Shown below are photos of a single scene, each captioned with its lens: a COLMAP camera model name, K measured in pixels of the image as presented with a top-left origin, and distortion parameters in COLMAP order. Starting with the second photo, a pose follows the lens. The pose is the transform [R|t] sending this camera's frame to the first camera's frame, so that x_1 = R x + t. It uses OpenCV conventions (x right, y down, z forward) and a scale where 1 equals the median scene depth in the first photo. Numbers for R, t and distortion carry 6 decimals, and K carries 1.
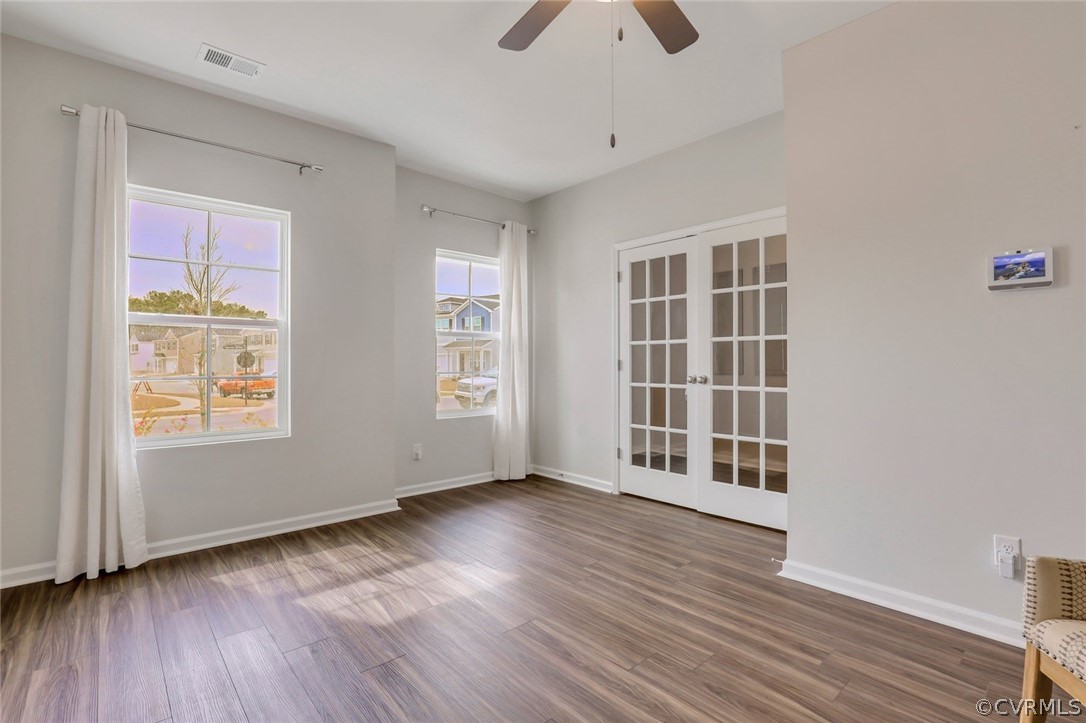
lens RADIAL K [[507.9, 0, 546.9], [0, 507.9, 357.6], [0, 0, 1]] dist [-0.027786, -0.000022]
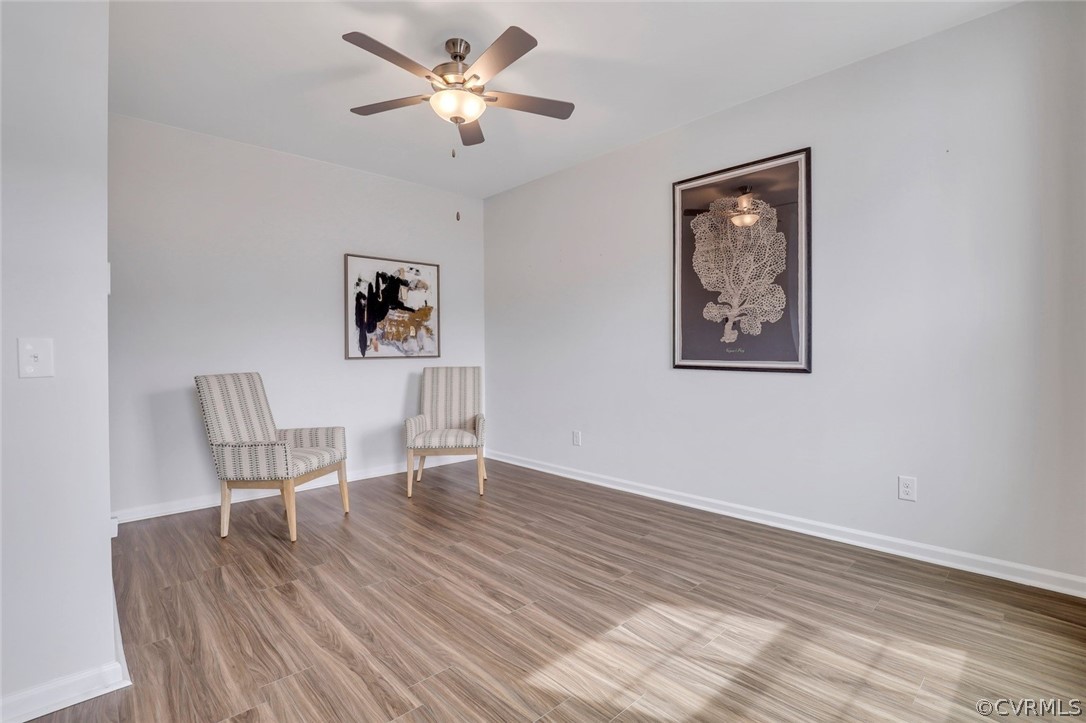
lens RADIAL K [[504.2, 0, 558.2], [0, 504.2, 355.7], [0, 0, 1]] dist [0.000796, 0.000159]
pose [[-0.998796, 0.013605, -0.047142, -0.062844], [0.013631, 0.999907, -0.000227, 0.012855], [0.047135, -0.000870, -0.998888, 1.506590]]
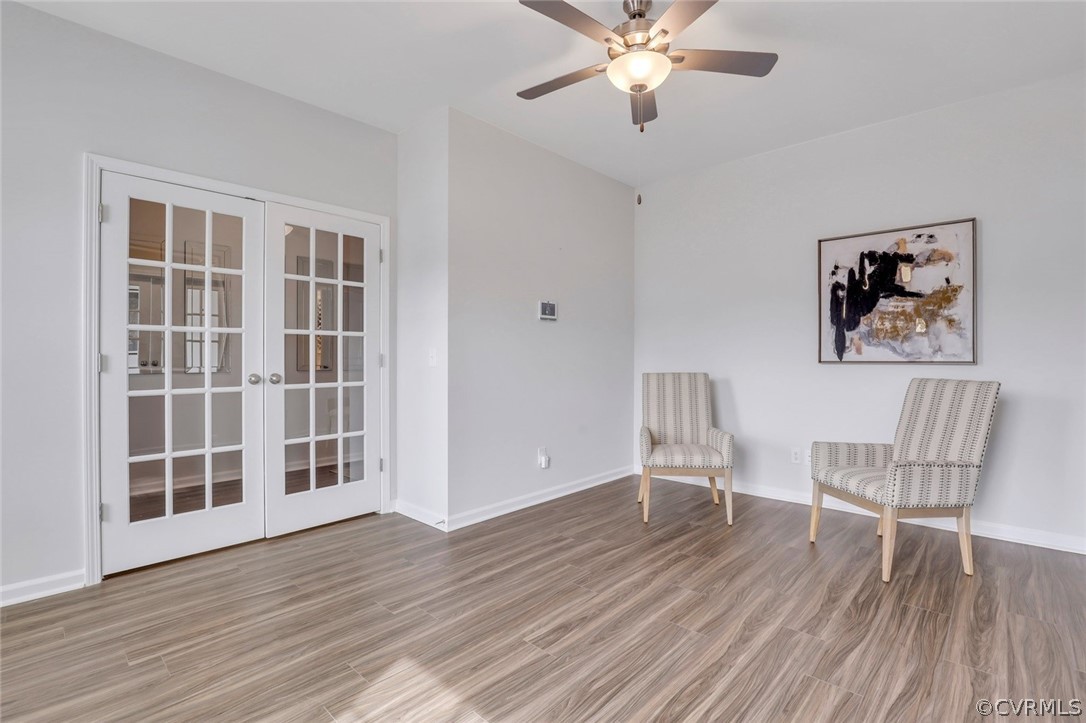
lens RADIAL K [[507.9, 0, 546.9], [0, 507.9, 357.6], [0, 0, 1]] dist [-0.027786, -0.000022]
pose [[-0.100772, 0.001154, 0.994909, -0.708277], [-0.008362, 0.999963, -0.002007, 0.008594], [-0.994874, -0.008522, -0.100759, 0.797997]]
